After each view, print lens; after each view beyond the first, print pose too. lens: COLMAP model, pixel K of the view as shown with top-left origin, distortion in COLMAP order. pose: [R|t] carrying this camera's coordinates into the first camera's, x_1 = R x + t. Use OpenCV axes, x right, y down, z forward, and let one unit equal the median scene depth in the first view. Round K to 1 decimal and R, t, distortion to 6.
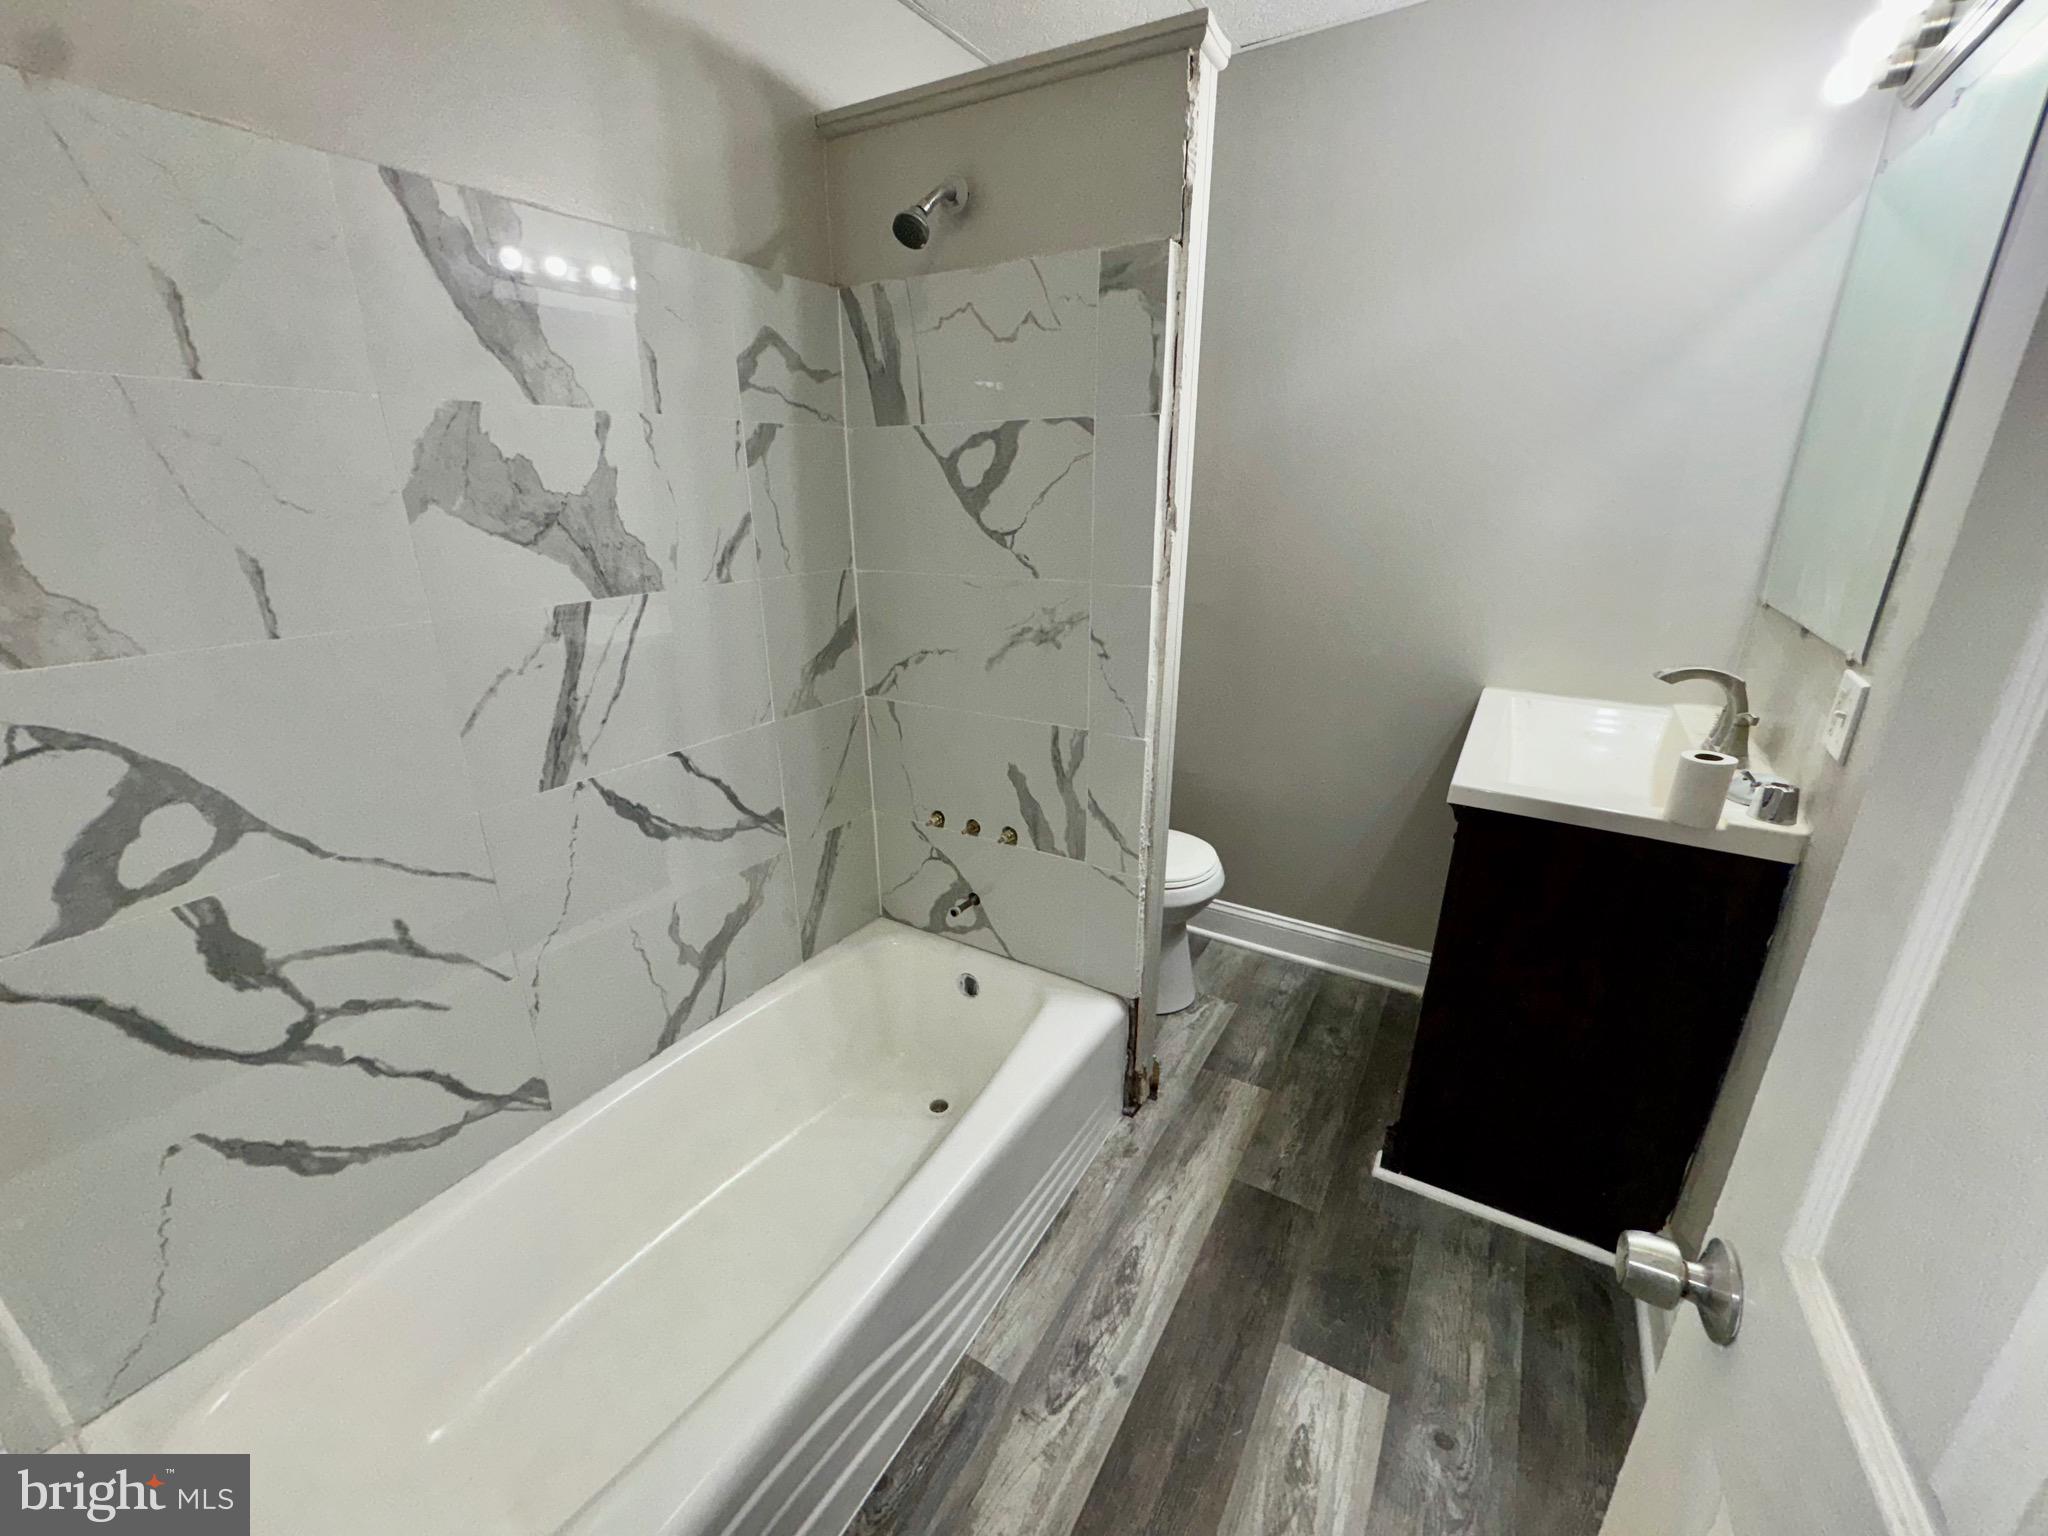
lens RADIAL K [[831.4, 0, 1031.9], [0, 831.4, 769.0], [0, 0, 1]] dist [-0.001273, 0.000218]
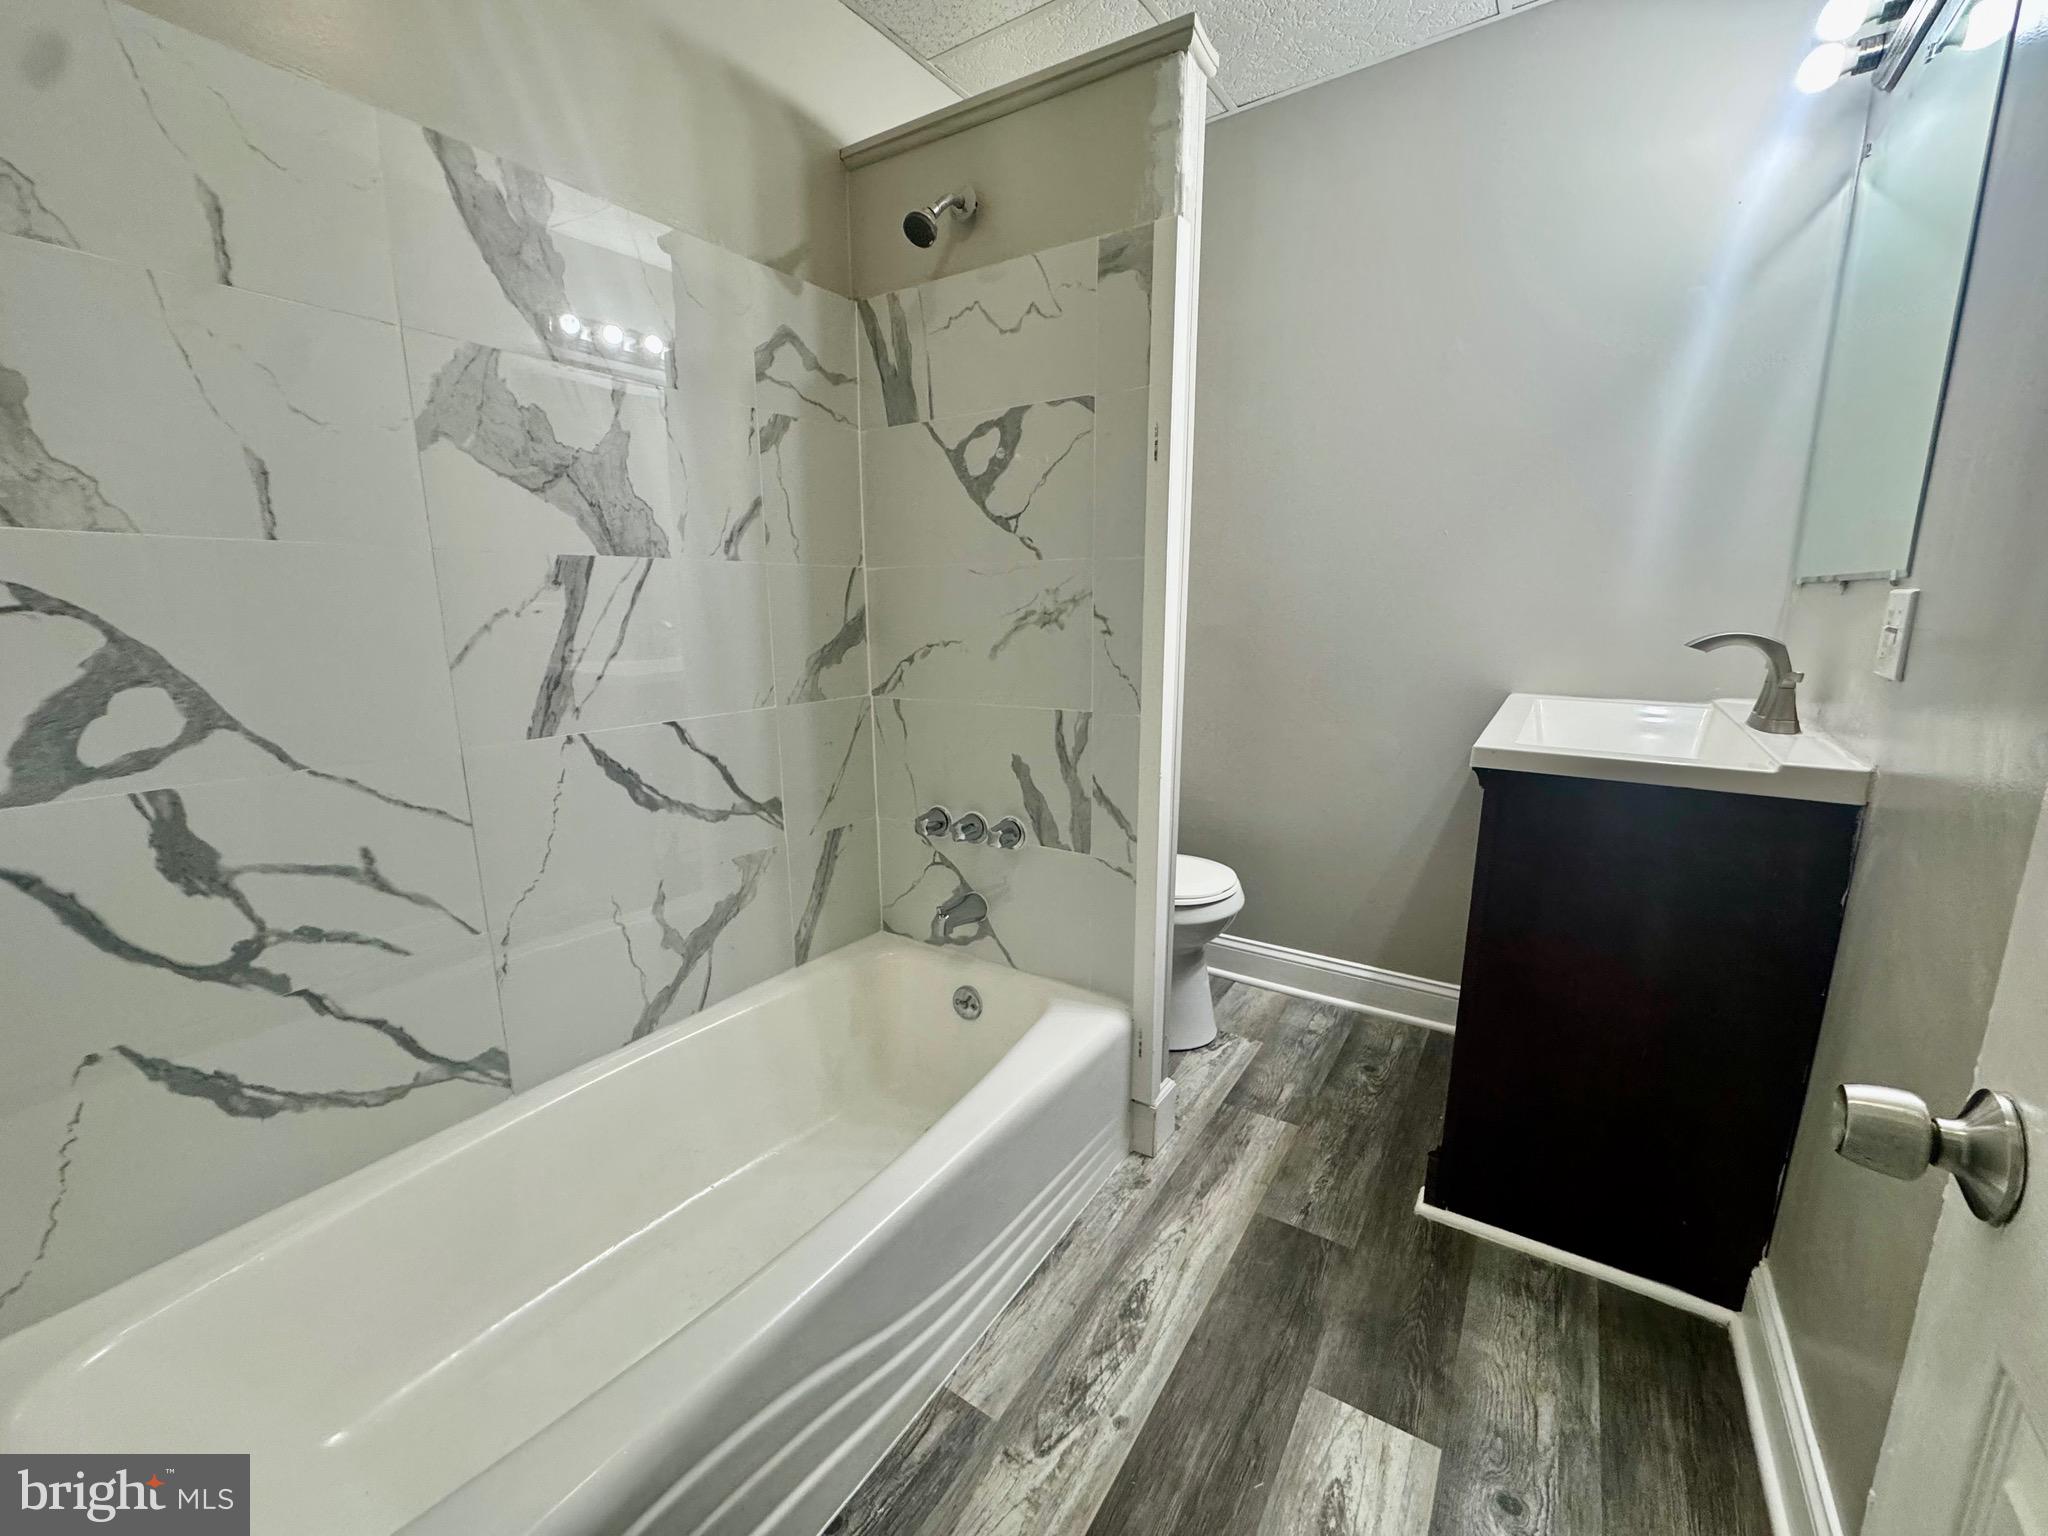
lens RADIAL K [[829.1, 0, 1030.4], [0, 829.1, 765.0], [0, 0, 1]] dist [-0.000111, -0.000274]
pose [[0.999045, 0.005500, -0.043349, 0.044380], [-0.011467, 0.990277, -0.138639, 0.176415], [0.042165, 0.139004, 0.989394, 0.052837]]
